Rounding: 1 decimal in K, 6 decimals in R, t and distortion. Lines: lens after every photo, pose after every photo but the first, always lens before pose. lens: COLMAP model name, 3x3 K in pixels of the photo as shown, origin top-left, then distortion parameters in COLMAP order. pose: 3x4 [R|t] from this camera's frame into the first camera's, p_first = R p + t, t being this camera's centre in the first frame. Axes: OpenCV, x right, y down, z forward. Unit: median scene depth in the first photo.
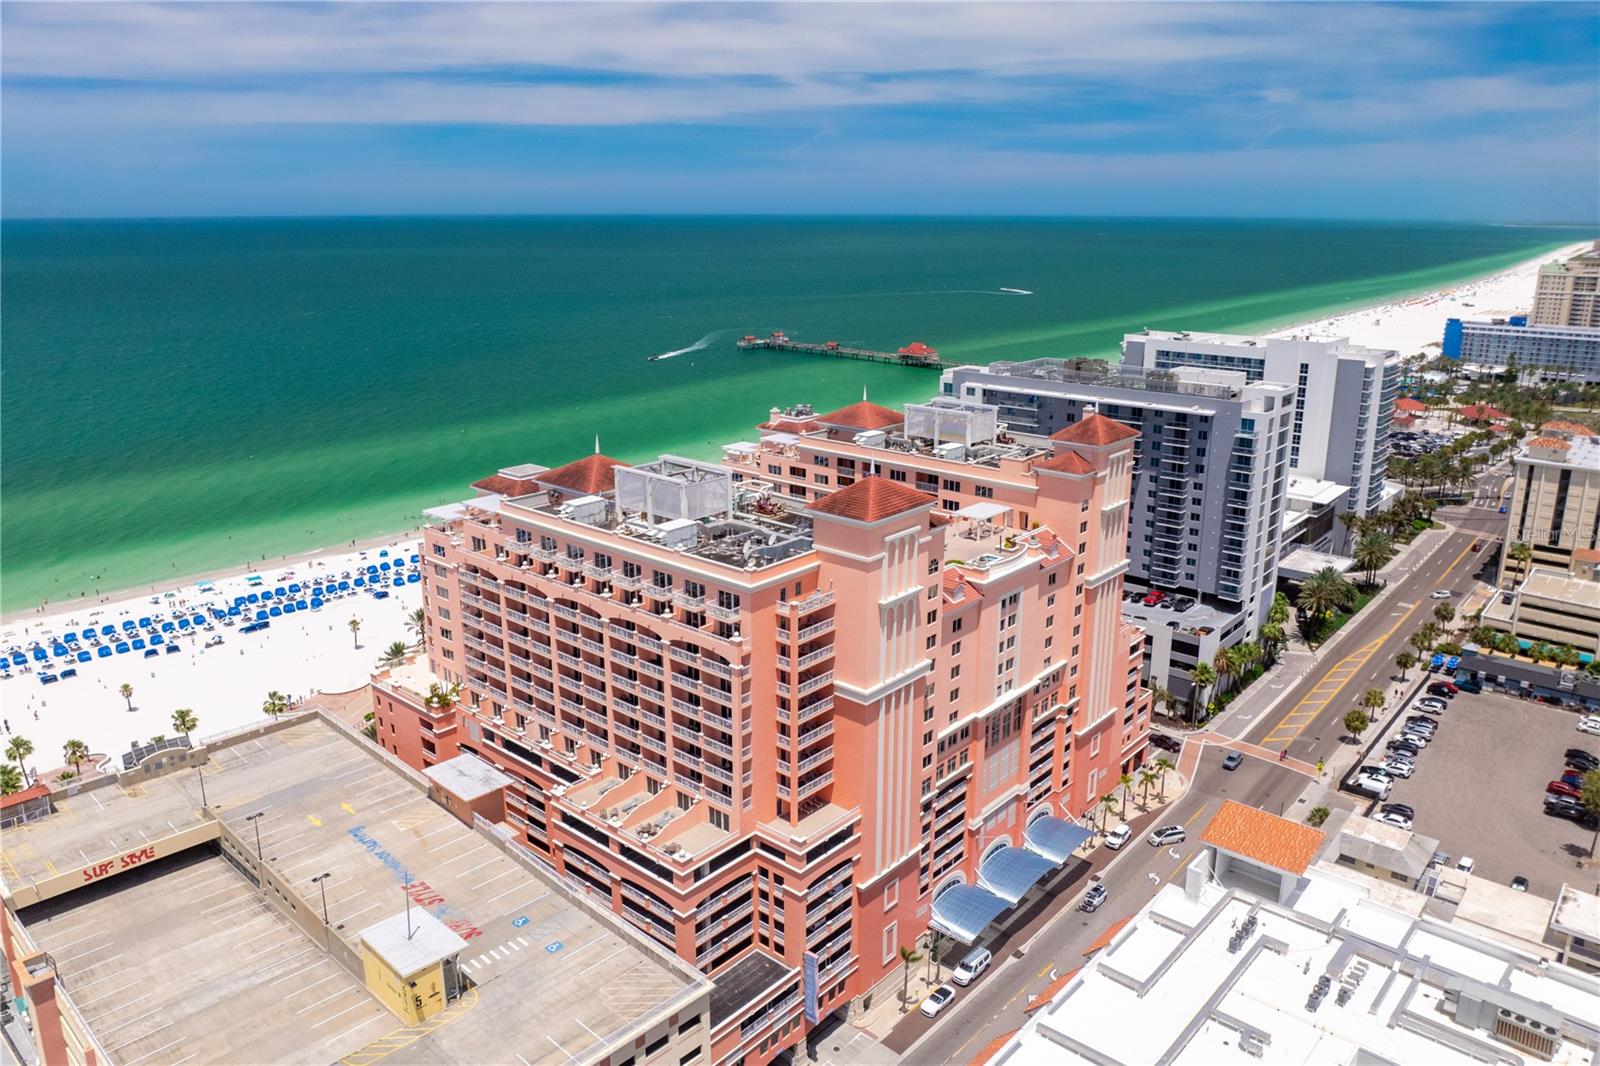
lens RADIAL K [[1116.8, 0, 800.0], [0, 1116.8, 533.0], [0, 0, 1]] dist [-0.036794, 0.003843]
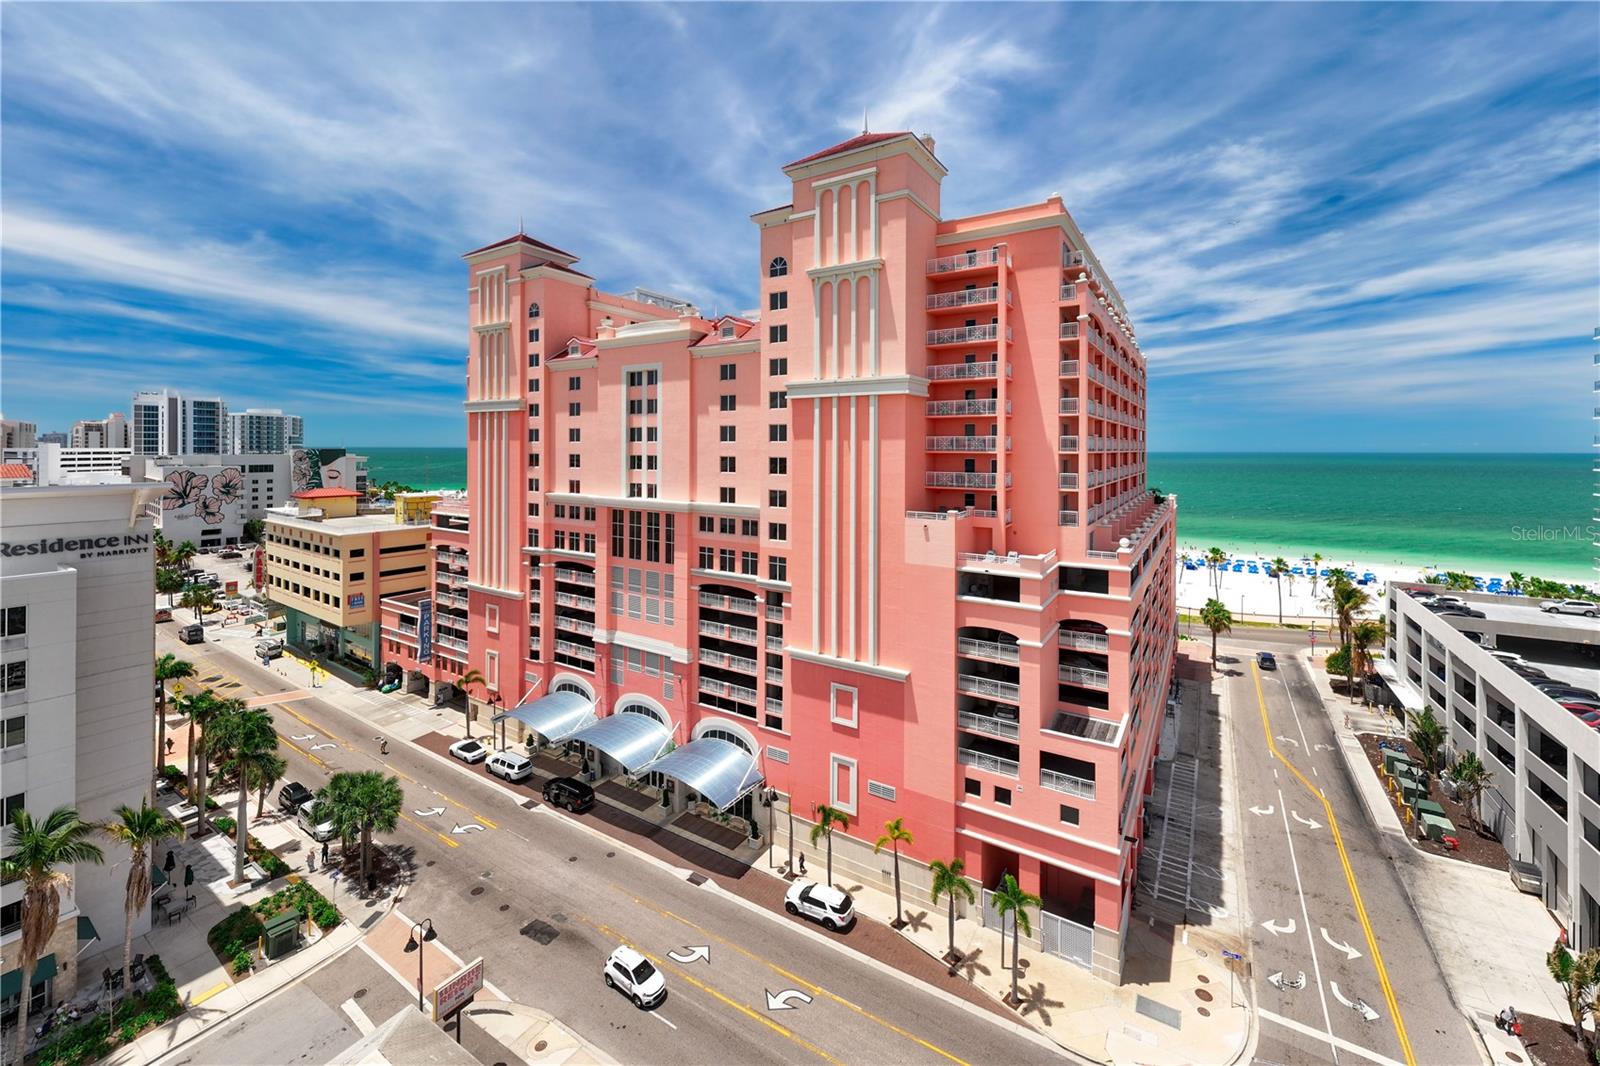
lens RADIAL K [[637.1, 0, 801.5], [0, 637.1, 457.5], [0, 0, 1]] dist [0.014924, 0.000237]
pose [[0.159950, 0.011864, -0.987054, 0.688154], [-0.280569, 0.959234, -0.033936, 0.100694], [0.946413, 0.282365, 0.156758, 1.050025]]
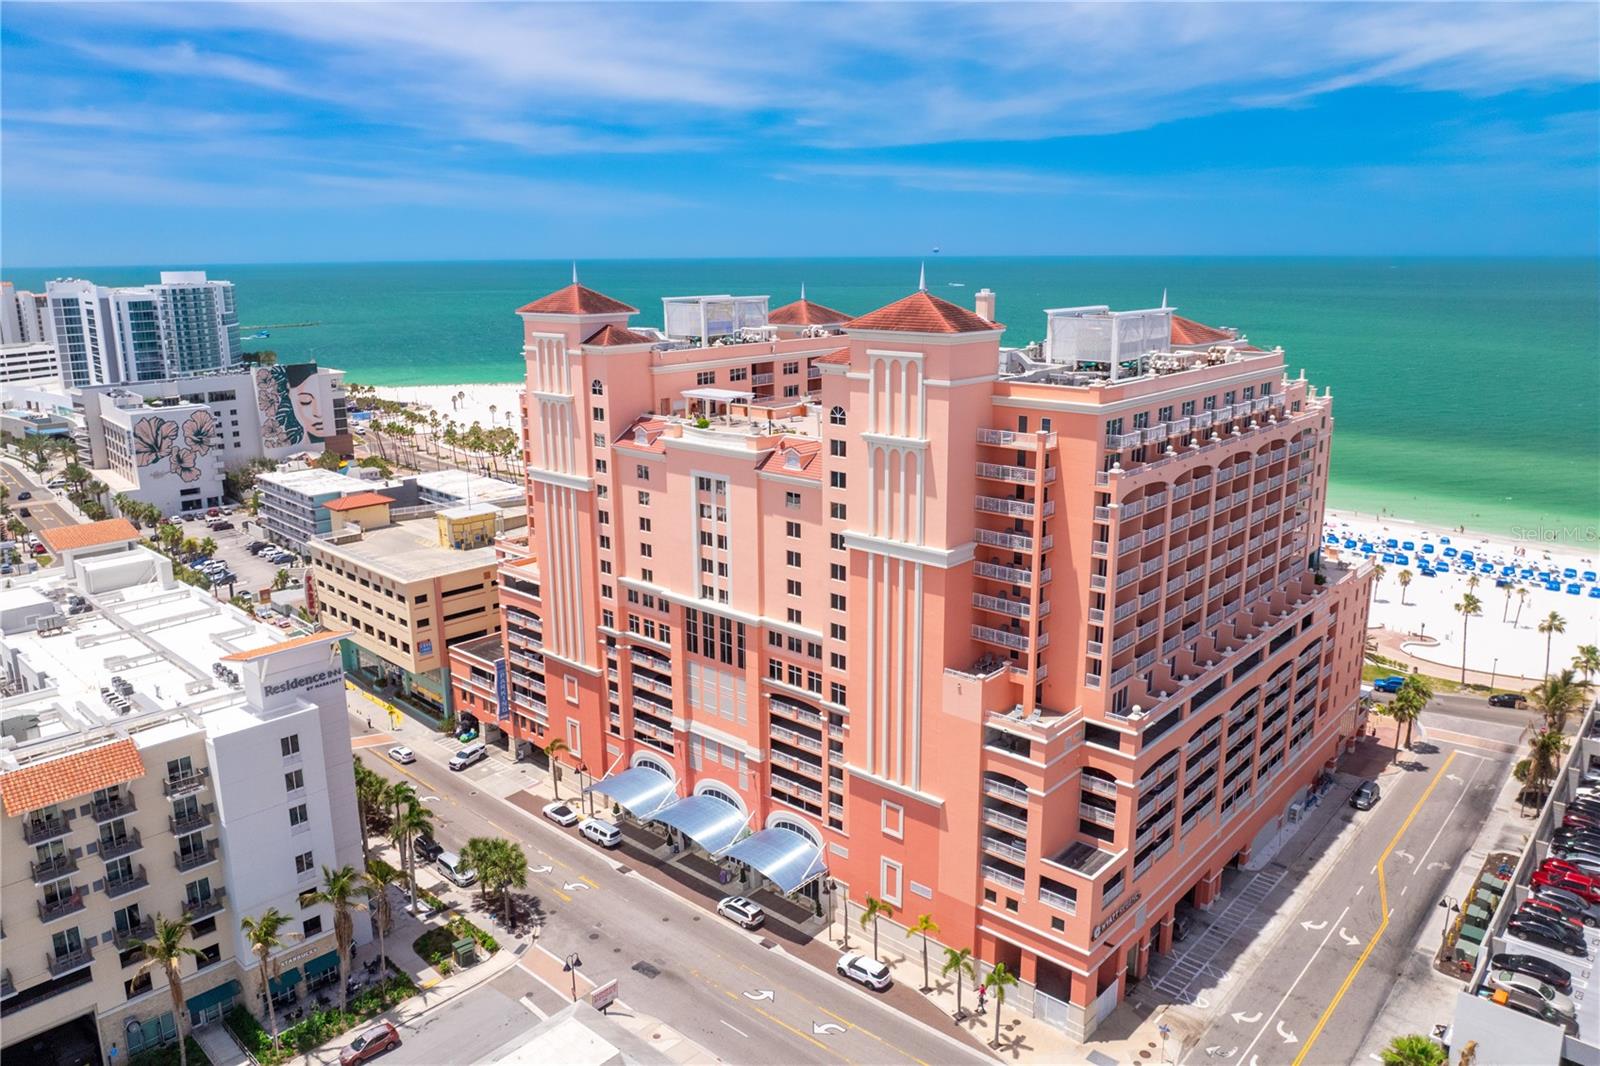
lens RADIAL K [[1109.8, 0, 825.7], [0, 1109.8, 525.2], [0, 0, 1]] dist [0.005268, -0.000457]
pose [[0.010779, 0.234355, -0.972091, 1.006290], [-0.277794, 0.934582, 0.222232, -0.121556], [0.960580, 0.267646, 0.075176, 1.022203]]
